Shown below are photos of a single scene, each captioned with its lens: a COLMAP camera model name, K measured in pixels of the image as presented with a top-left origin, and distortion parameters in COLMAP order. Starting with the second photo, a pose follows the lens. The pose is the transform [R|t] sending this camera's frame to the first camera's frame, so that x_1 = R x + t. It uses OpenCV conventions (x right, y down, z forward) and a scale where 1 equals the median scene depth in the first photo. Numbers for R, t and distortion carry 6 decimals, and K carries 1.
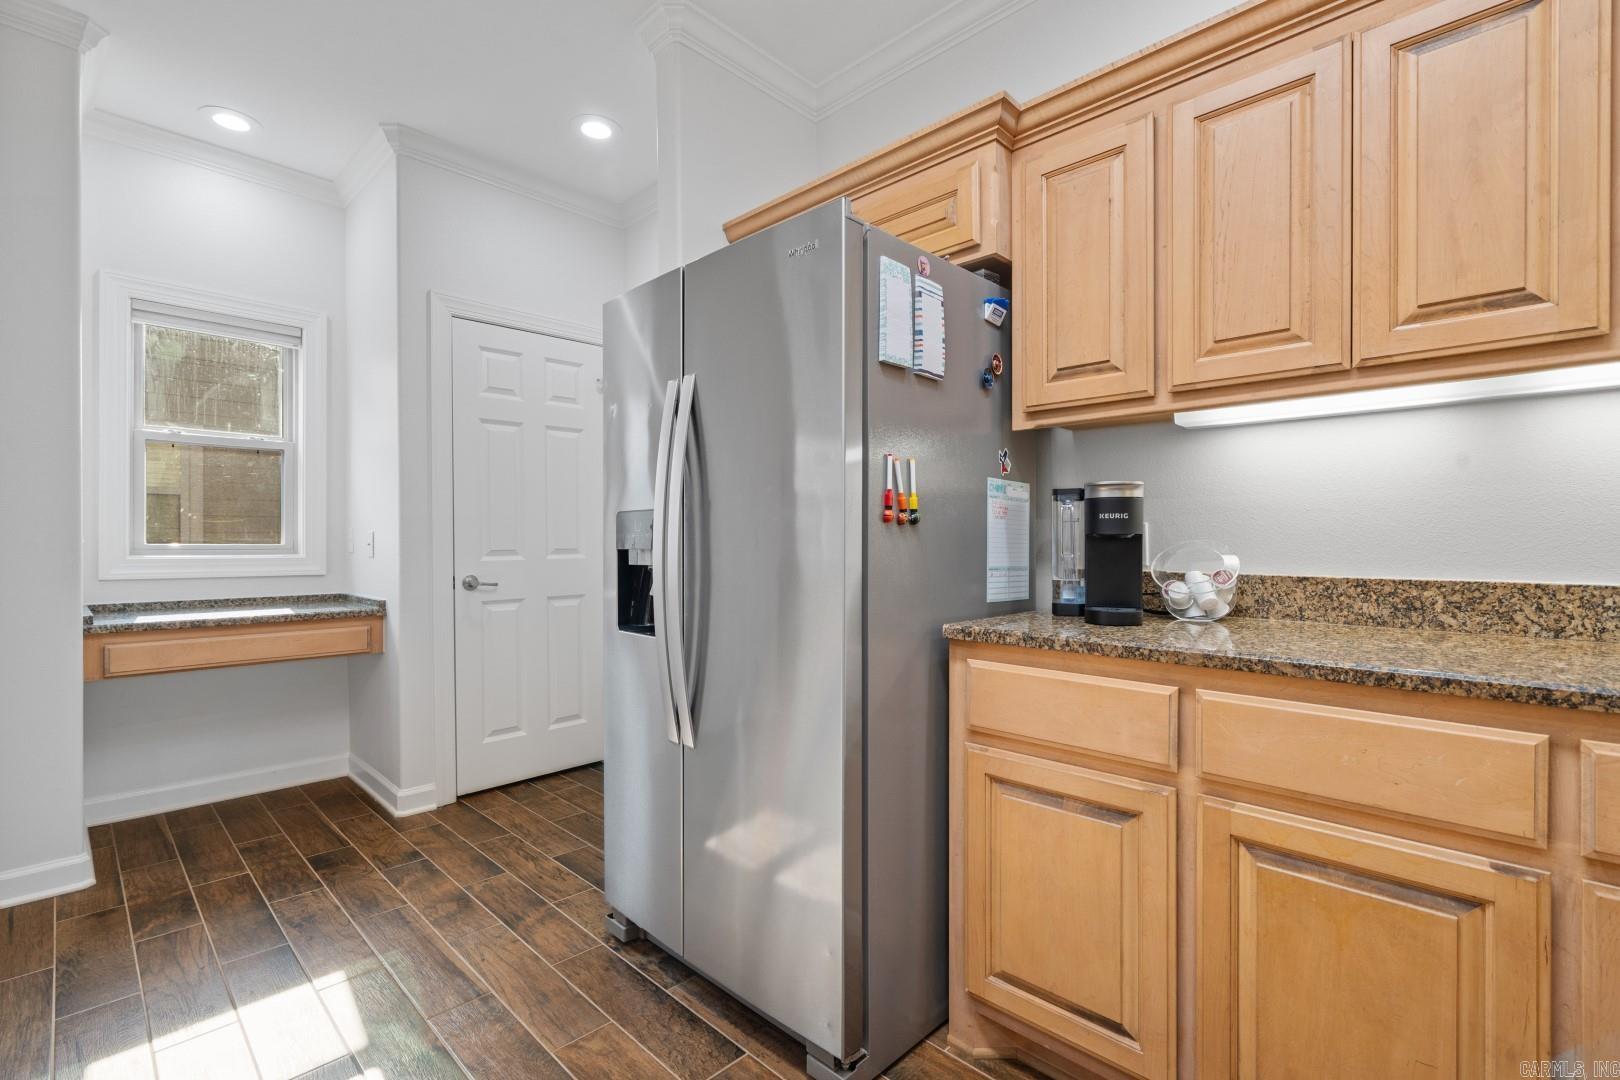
lens RADIAL K [[731.2, 0, 808.6], [0, 731.2, 539.7], [0, 0, 1]] dist [-0.006903, 0.001115]
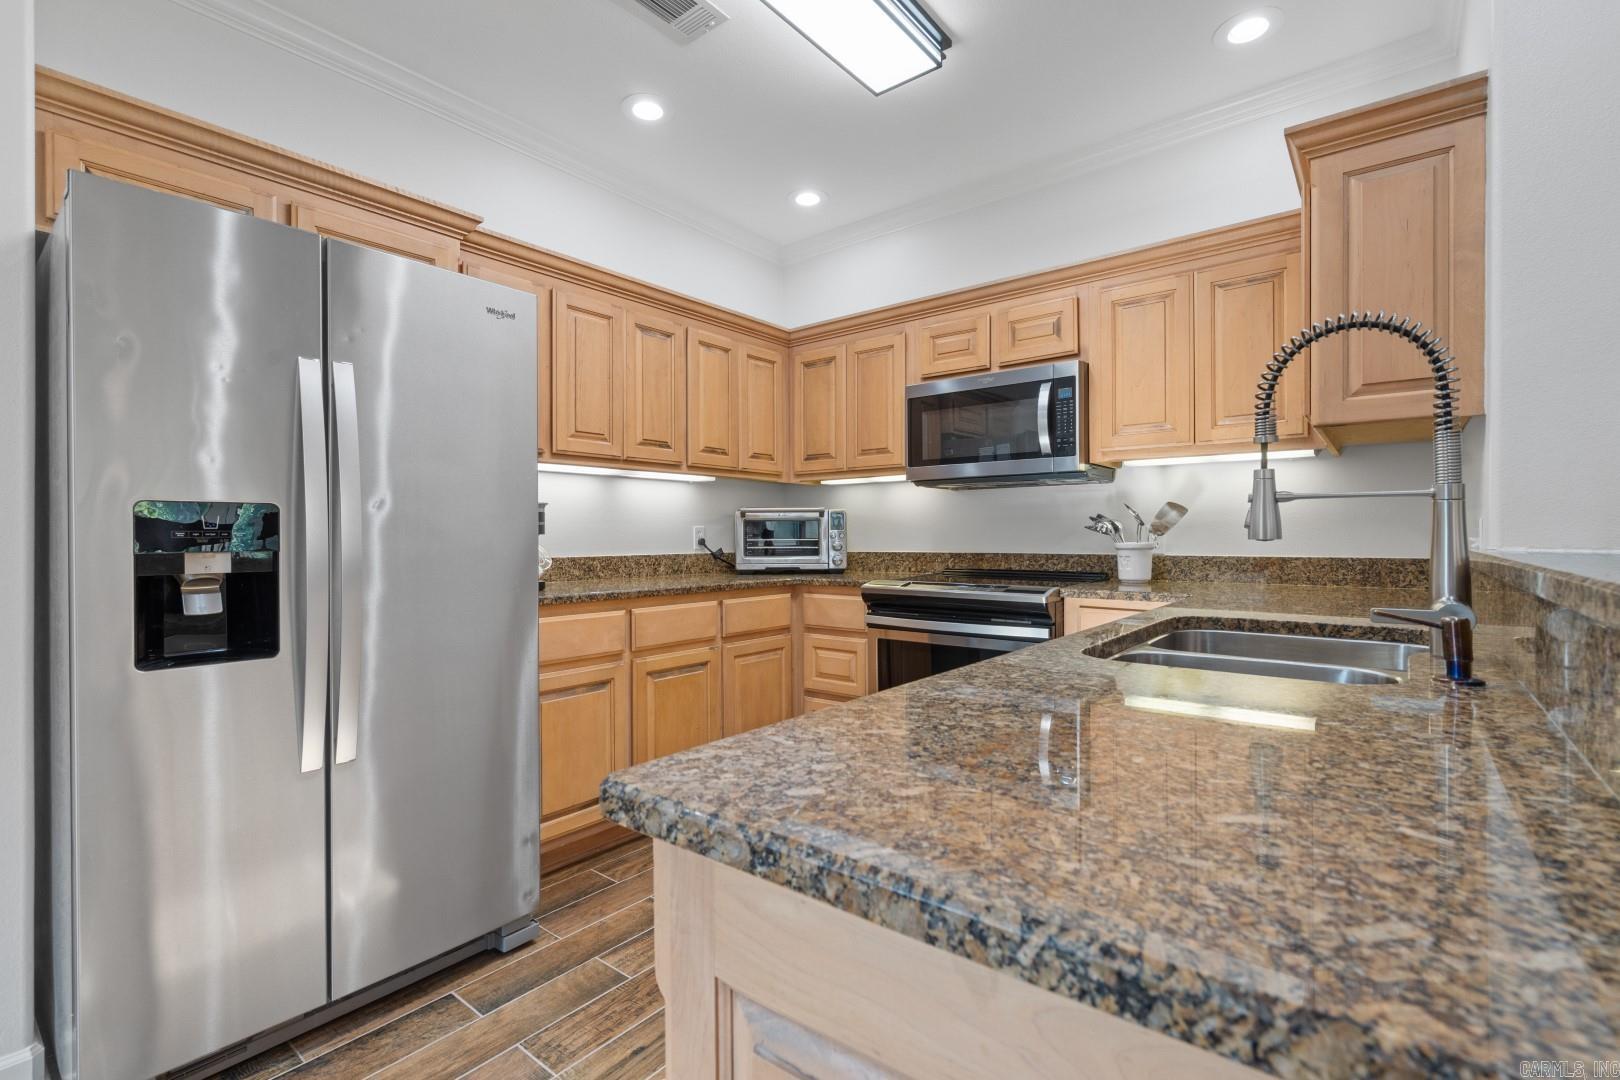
lens RADIAL K [[731.2, 0, 799.0], [0, 731.2, 531.0], [0, 0, 1]] dist [-0.006903, 0.001115]
pose [[-0.085198, 0.006965, 0.996340, -0.799096], [0.002433, 0.999974, -0.006782, -0.001890], [-0.996361, 0.001846, -0.085213, 0.350788]]
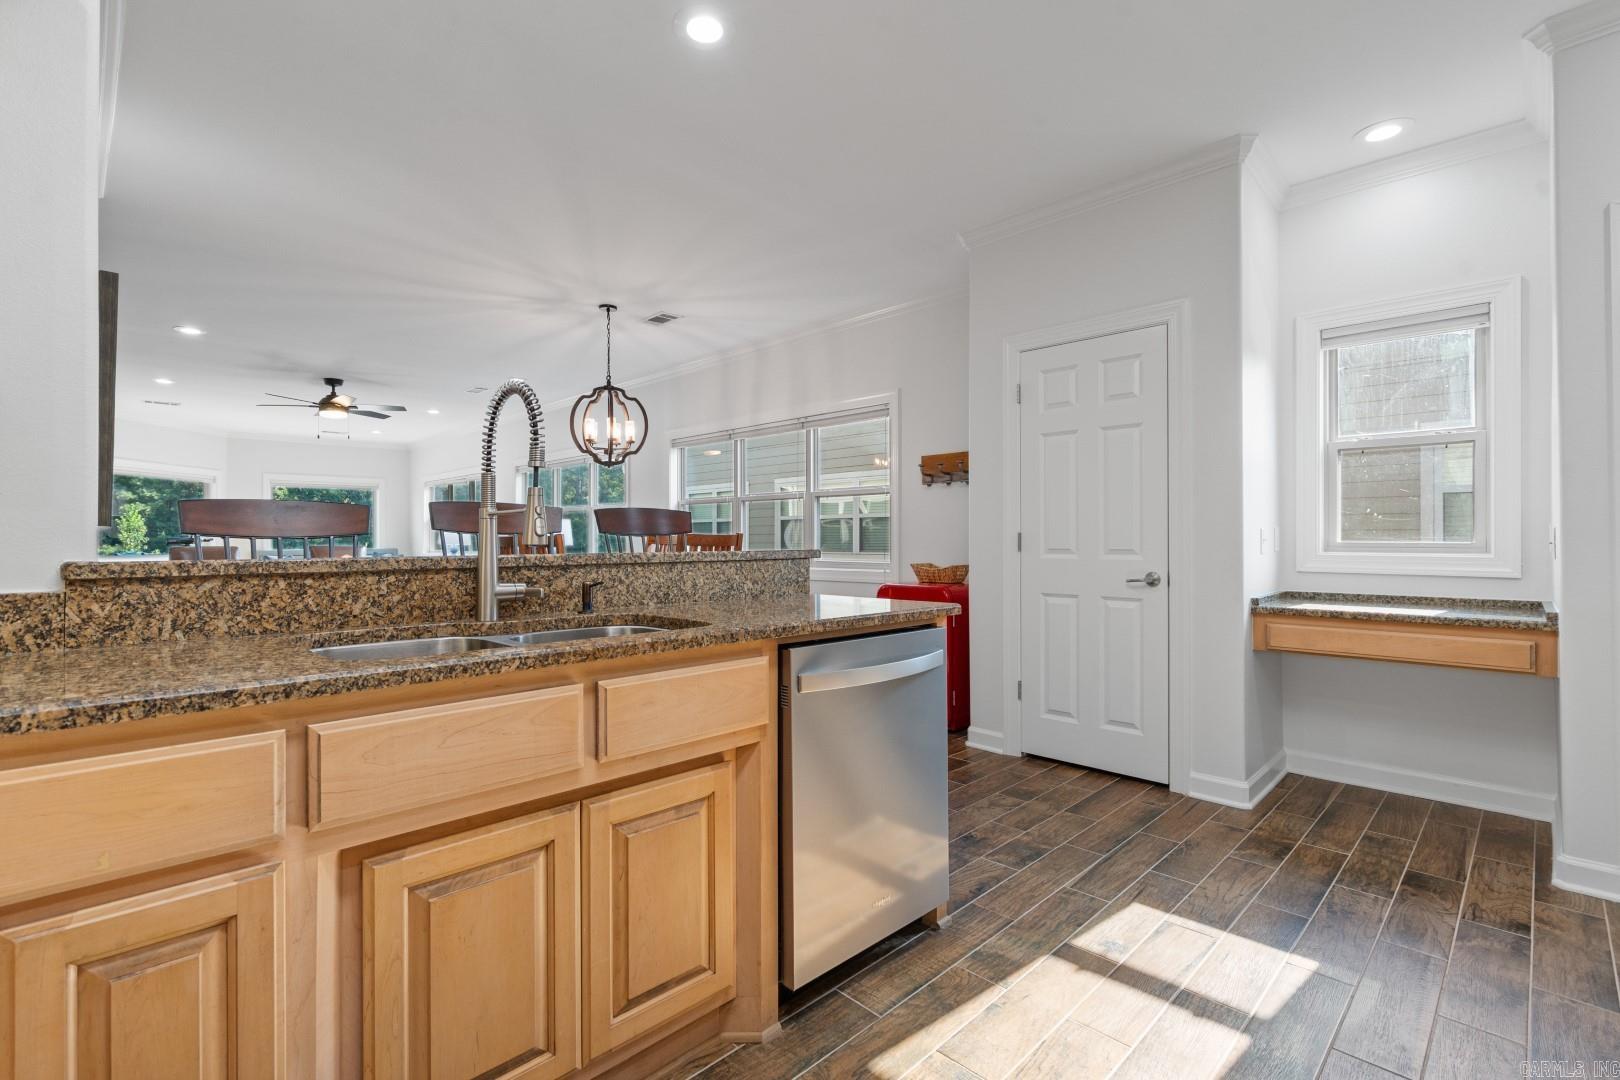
lens RADIAL K [[731.2, 0, 799.2], [0, 731.2, 536.9], [0, 0, 1]] dist [-0.006903, 0.001115]
pose [[-0.027141, -0.003620, -0.999625, 0.296052], [0.004812, 0.999981, -0.003752, -0.001865], [0.999620, -0.004912, -0.027123, 0.229548]]
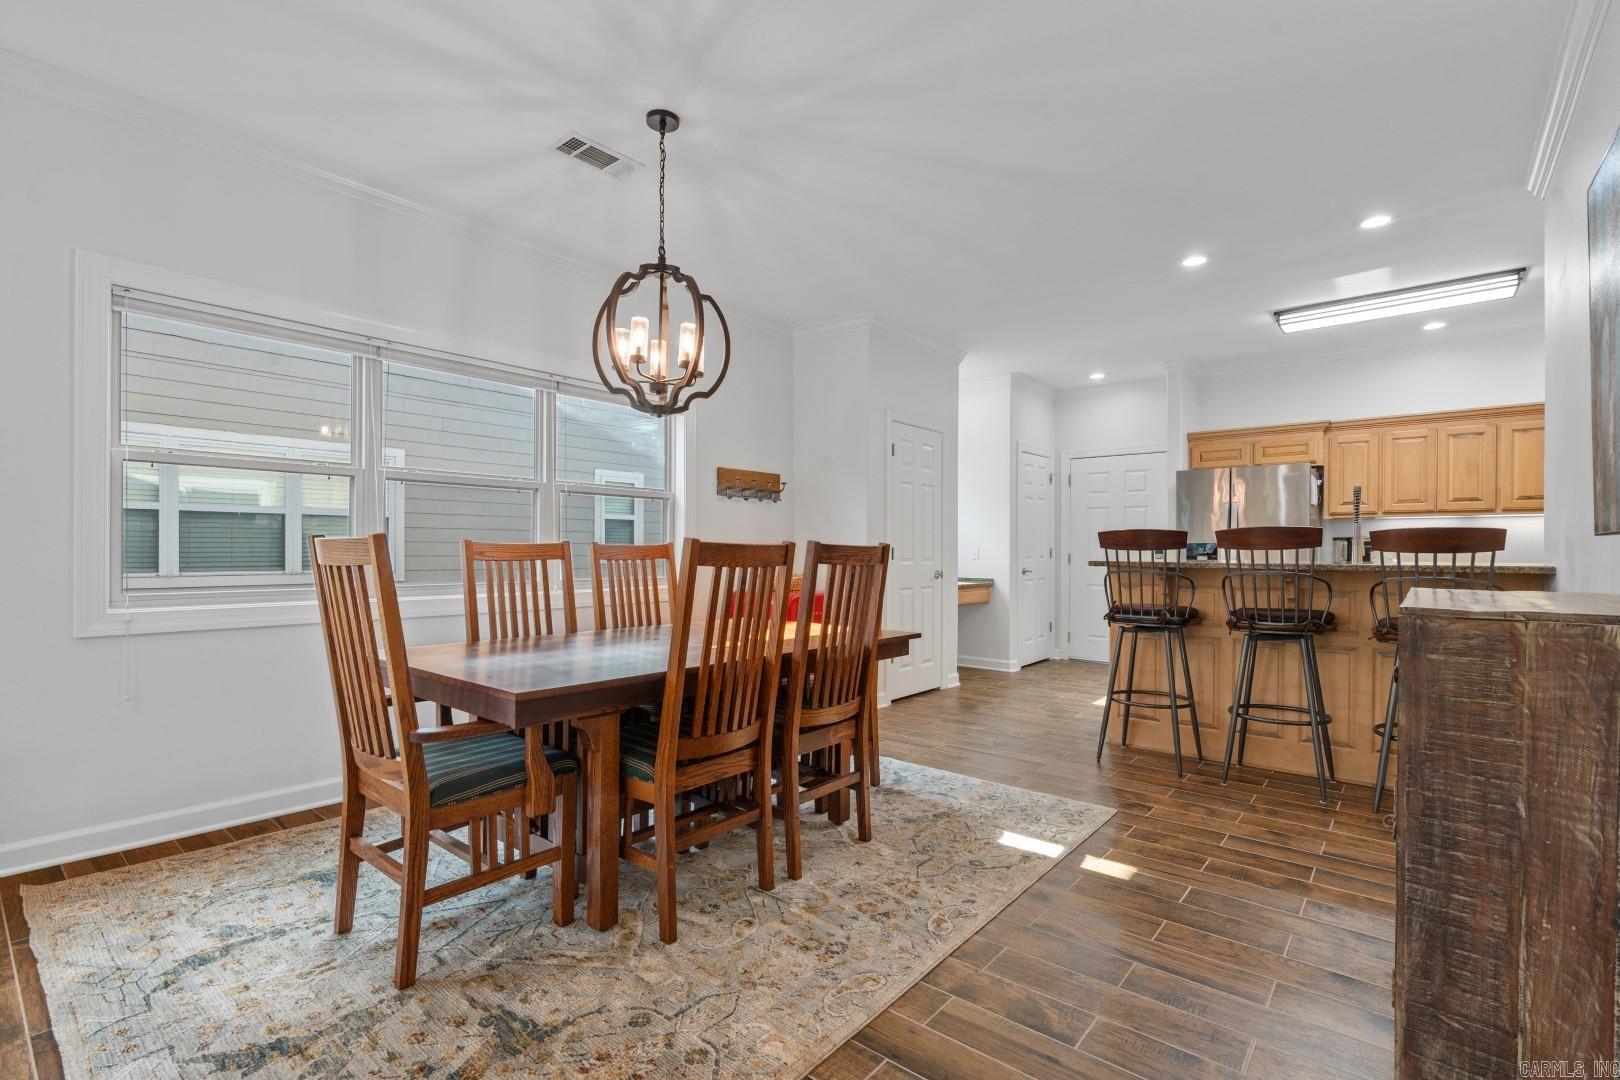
lens RADIAL K [[731.2, 0, 811.6], [0, 731.2, 551.7], [0, 0, 1]] dist [-0.006903, 0.001115]
pose [[0.997331, 0.001777, 0.072985, -1.597459], [-0.002083, 0.999989, 0.004125, -0.009890], [-0.072977, -0.004266, 0.997325, -1.475883]]
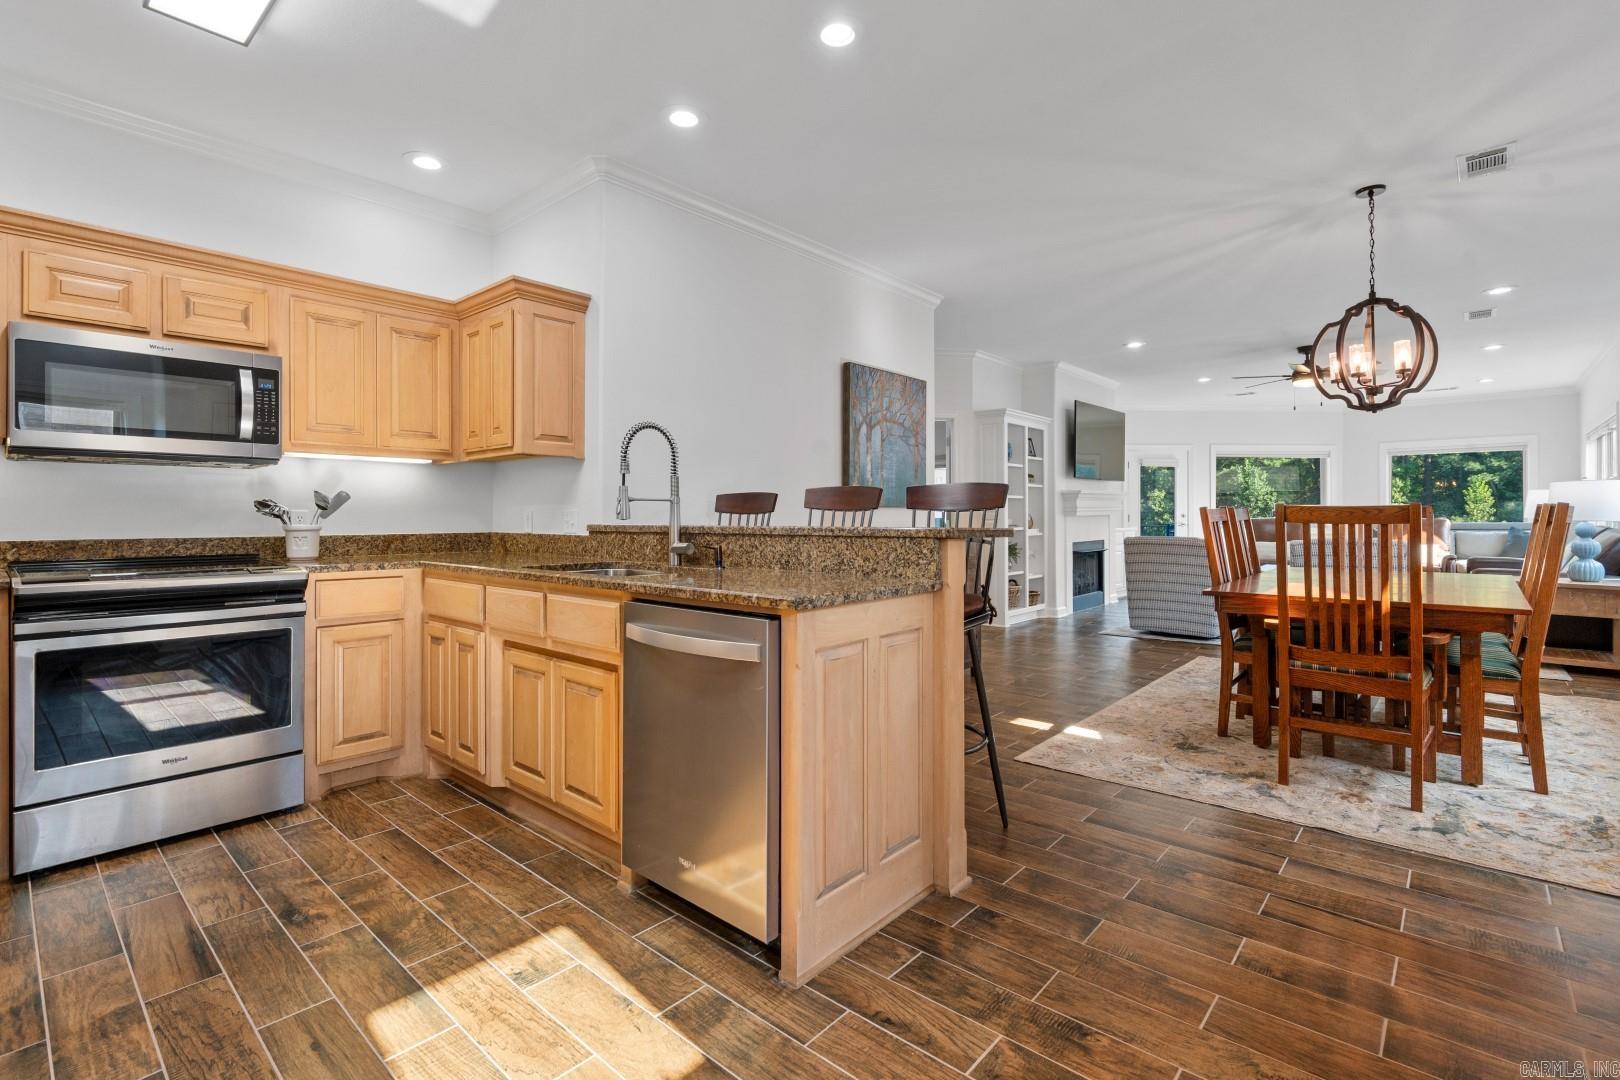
lens RADIAL K [[731.2, 0, 805.4], [0, 731.2, 515.3], [0, 0, 1]] dist [-0.006903, 0.001115]
pose [[-0.998913, 0.004111, -0.046434, -0.540216], [0.004202, 0.999989, -0.001858, -0.000883], [0.046426, -0.002052, -0.998920, 1.070629]]
